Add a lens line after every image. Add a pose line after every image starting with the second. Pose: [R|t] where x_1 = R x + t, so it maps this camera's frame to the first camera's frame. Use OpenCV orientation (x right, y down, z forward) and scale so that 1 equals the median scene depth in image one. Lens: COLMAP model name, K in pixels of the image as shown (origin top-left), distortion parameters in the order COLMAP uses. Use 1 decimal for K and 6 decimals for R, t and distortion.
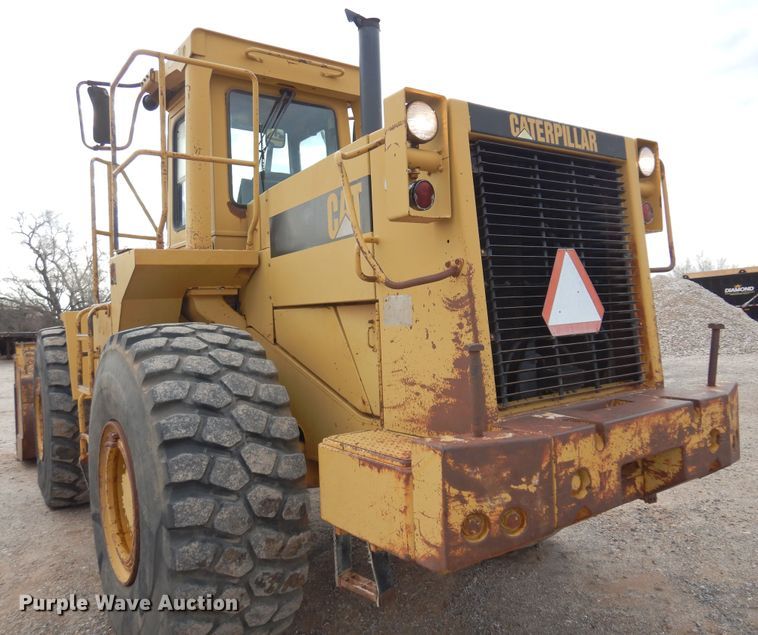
lens RADIAL K [[601.9, 0, 405.7], [0, 601.9, 324.1], [0, 0, 1]] dist [-0.000431, 0.001130]
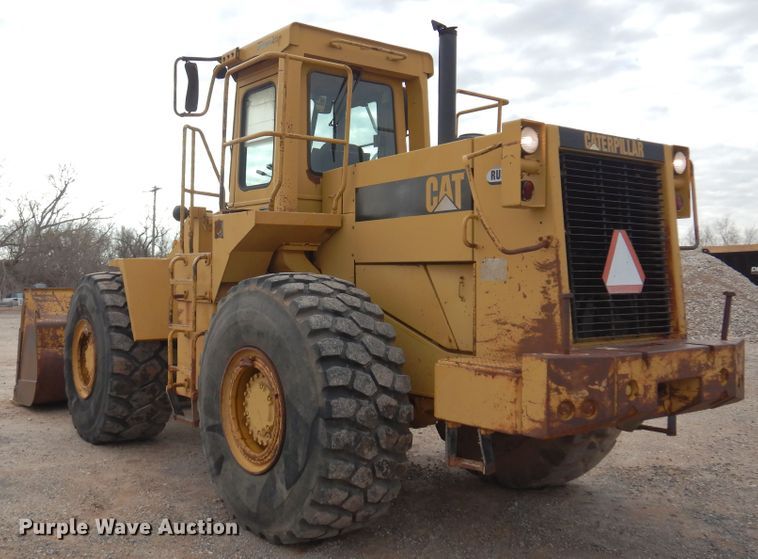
lens RADIAL K [[670.6, 0, 377.0], [0, 670.6, 275.8], [0, 0, 1]] dist [-0.007103, -0.002427]
pose [[0.998708, 0.046737, -0.019928, -0.231560], [-0.047115, 0.998710, -0.018935, 0.030287], [0.019017, 0.019849, 0.999622, -0.490585]]
